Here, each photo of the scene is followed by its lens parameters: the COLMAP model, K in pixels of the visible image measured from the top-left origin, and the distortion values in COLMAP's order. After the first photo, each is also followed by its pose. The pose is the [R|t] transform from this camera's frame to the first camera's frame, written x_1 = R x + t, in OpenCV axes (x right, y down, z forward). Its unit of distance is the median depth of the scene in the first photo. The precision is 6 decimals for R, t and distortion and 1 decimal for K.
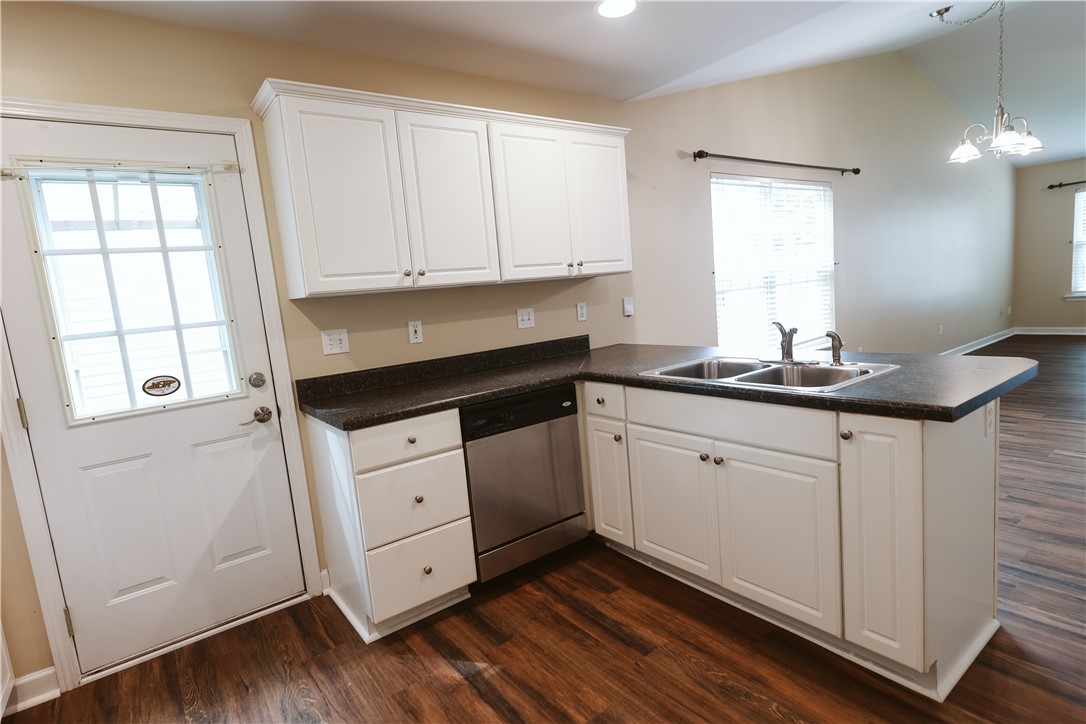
lens RADIAL K [[570.6, 0, 537.7], [0, 570.6, 370.6], [0, 0, 1]] dist [0.010015, -0.005958]
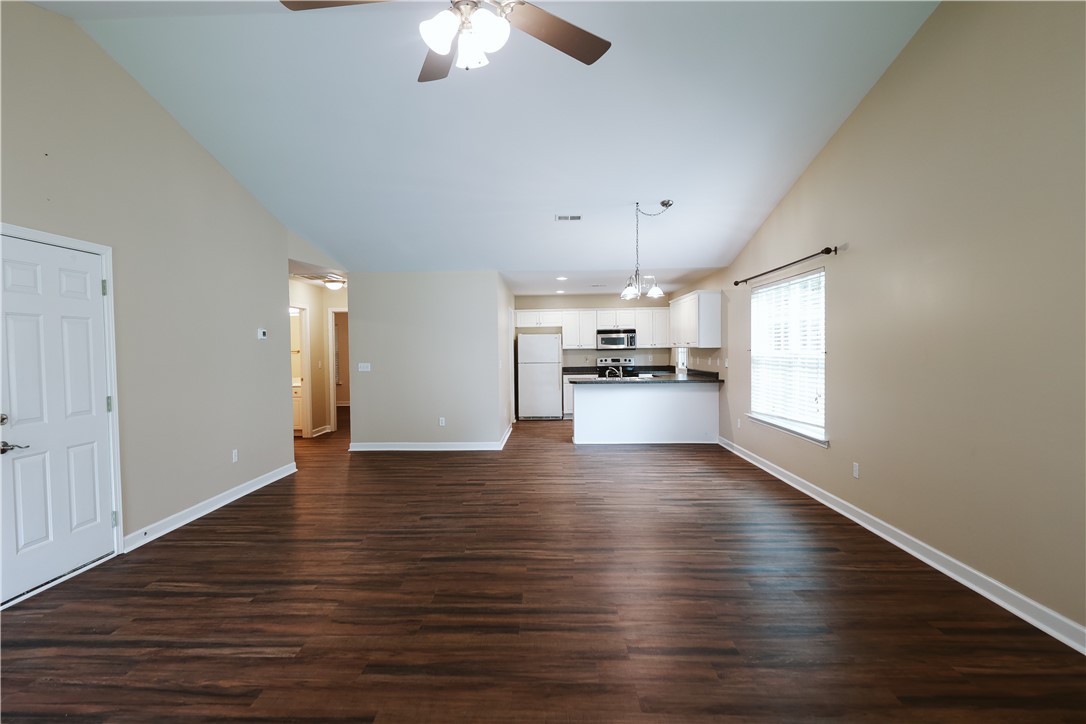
lens RADIAL K [[570.6, 0, 538.5], [0, 570.6, 365.2], [0, 0, 1]] dist [0.010015, -0.005958]
pose [[-0.616092, 0.118603, -0.778694, 2.426027], [-0.038559, 0.982872, 0.180208, -0.500178], [0.786730, 0.141051, -0.600966, 1.902445]]
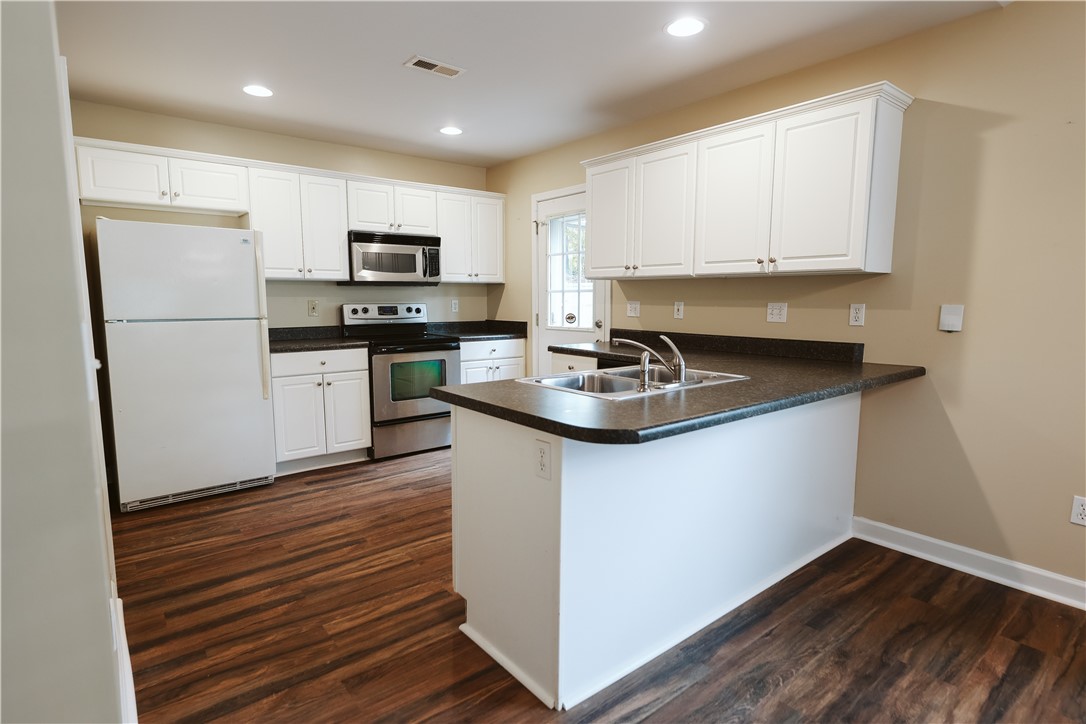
lens RADIAL K [[570.6, 0, 541.2], [0, 570.6, 373.4], [0, 0, 1]] dist [0.010015, -0.005958]
pose [[0.023646, 0.224191, -0.974258, 0.934485], [-0.136586, 0.966117, 0.219003, -0.146796], [0.990346, 0.127892, 0.053466, 0.540281]]
